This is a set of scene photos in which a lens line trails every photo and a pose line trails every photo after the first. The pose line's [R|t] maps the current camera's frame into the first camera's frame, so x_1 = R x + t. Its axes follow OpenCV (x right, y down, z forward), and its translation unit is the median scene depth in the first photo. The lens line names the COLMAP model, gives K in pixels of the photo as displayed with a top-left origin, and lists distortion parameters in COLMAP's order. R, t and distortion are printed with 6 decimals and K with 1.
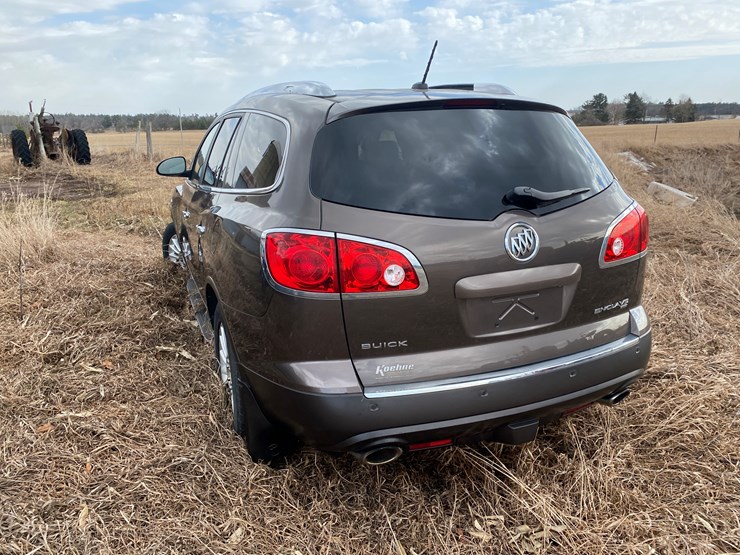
lens RADIAL K [[557.1, 0, 373.6], [0, 557.1, 271.3], [0, 0, 1]] dist [0.042080, -0.040585]
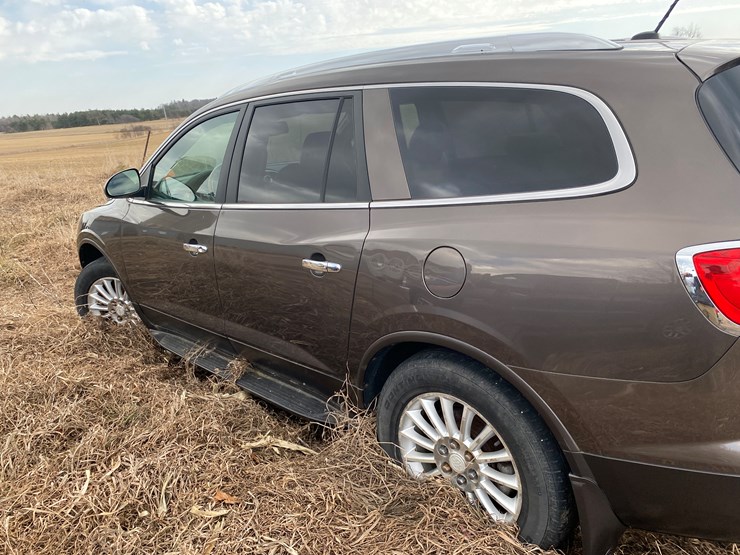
lens RADIAL K [[557.1, 0, 371.6], [0, 557.1, 278.9], [0, 0, 1]] dist [0.042080, -0.040585]
pose [[0.921169, -0.170563, 0.349794, -0.717067], [0.160332, 0.985344, 0.058233, -0.128992], [-0.354600, 0.002441, 0.935015, 0.491022]]
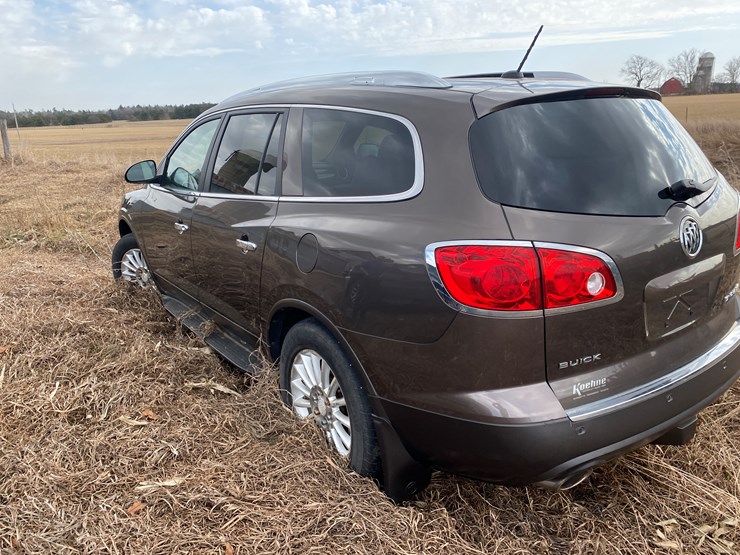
lens RADIAL K [[557.1, 0, 372.3], [0, 557.1, 274.5], [0, 0, 1]] dist [0.042080, -0.040585]
pose [[0.973525, -0.085247, 0.212088, -0.444520], [0.080768, 0.996290, 0.029708, -0.056264], [-0.213834, -0.011792, 0.976799, 0.164736]]
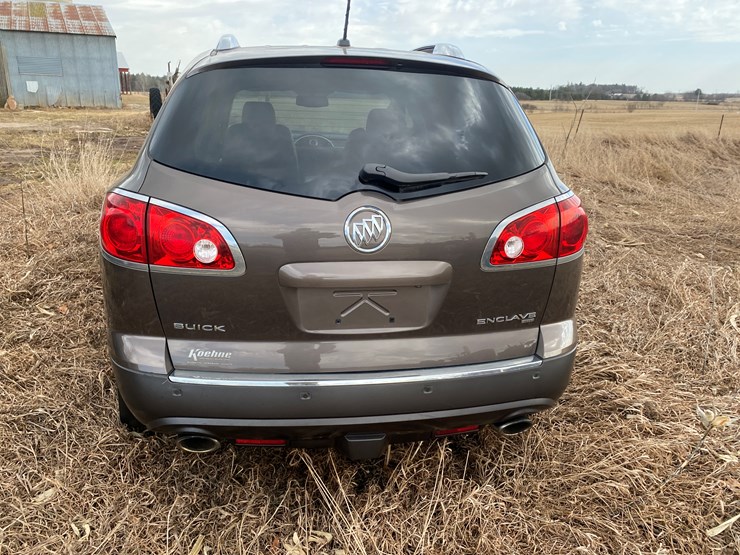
lens RADIAL K [[557.1, 0, 366.8], [0, 557.1, 276.6], [0, 0, 1]] dist [0.042080, -0.040585]
pose [[0.968038, 0.117507, -0.221574, 0.430189], [-0.105195, 0.992218, 0.066613, -0.034941], [0.227677, -0.041175, 0.972866, 0.162693]]
